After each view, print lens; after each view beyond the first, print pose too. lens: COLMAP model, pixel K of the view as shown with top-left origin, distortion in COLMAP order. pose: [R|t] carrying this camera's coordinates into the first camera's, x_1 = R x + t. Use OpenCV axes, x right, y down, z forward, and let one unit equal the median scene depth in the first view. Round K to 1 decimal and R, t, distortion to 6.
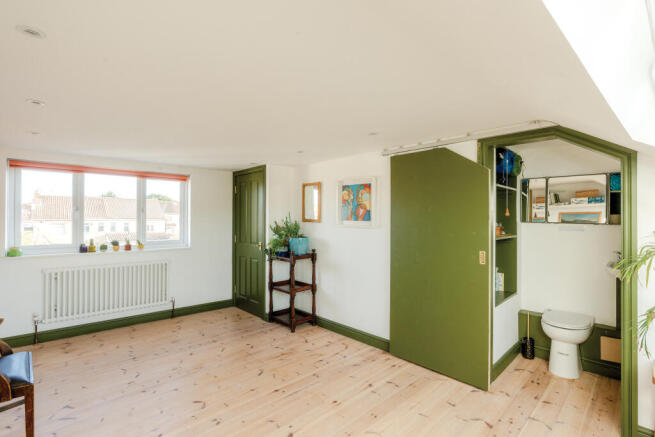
lens RADIAL K [[296.4, 0, 329.8], [0, 296.4, 217.8], [0, 0, 1]] dist [-0.012687, 0.002843]
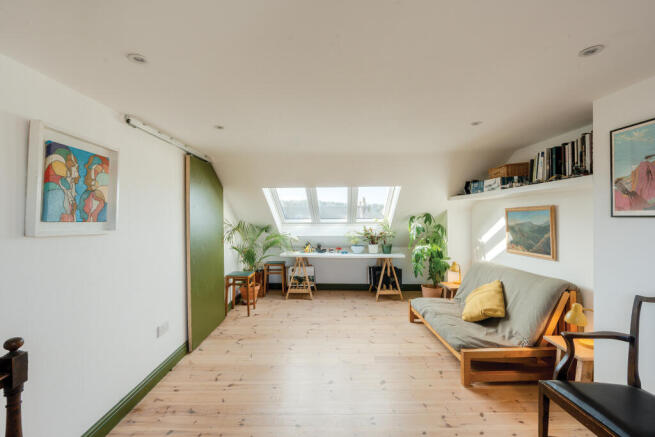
lens RADIAL K [[296.4, 0, 328.5], [0, 296.4, 217.7], [0, 0, 1]] dist [-0.012687, 0.002843]
pose [[-0.743621, -0.001961, 0.668599, -0.567680], [-0.009815, 0.999920, -0.007983, 0.001851], [-0.668529, -0.012499, -0.743581, 1.115819]]
